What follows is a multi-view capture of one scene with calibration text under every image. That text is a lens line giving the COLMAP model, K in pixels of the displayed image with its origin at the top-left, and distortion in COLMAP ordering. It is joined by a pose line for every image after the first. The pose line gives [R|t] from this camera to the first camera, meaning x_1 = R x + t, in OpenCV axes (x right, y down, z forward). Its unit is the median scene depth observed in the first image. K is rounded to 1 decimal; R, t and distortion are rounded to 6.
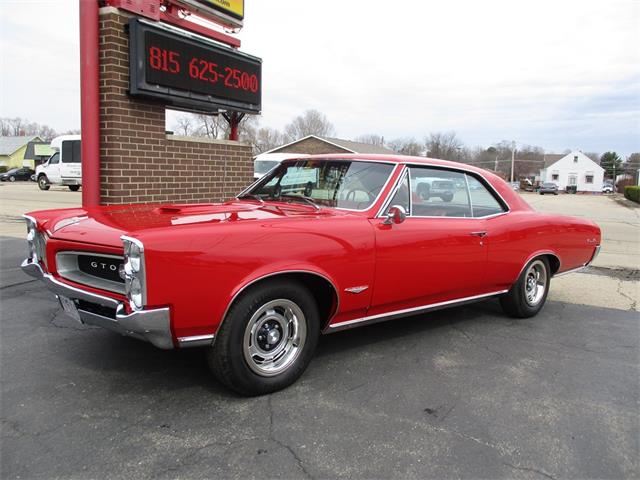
lens RADIAL K [[539.1, 0, 322.3], [0, 539.1, 240.3], [0, 0, 1]] dist [-0.022503, 0.012289]
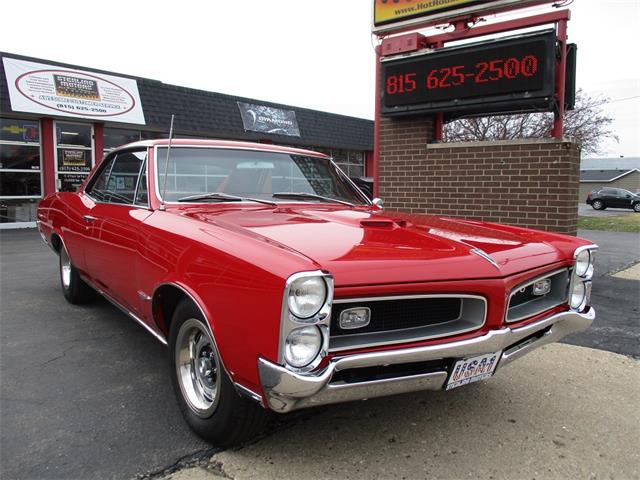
lens RADIAL K [[539.1, 0, 324.5], [0, 539.1, 241.6], [0, 0, 1]] dist [-0.022503, 0.012289]
pose [[-0.215287, 0.066443, -0.974288, 0.932539], [-0.139182, 0.985410, 0.097956, -0.082242], [0.966582, 0.156692, -0.202898, 1.131194]]
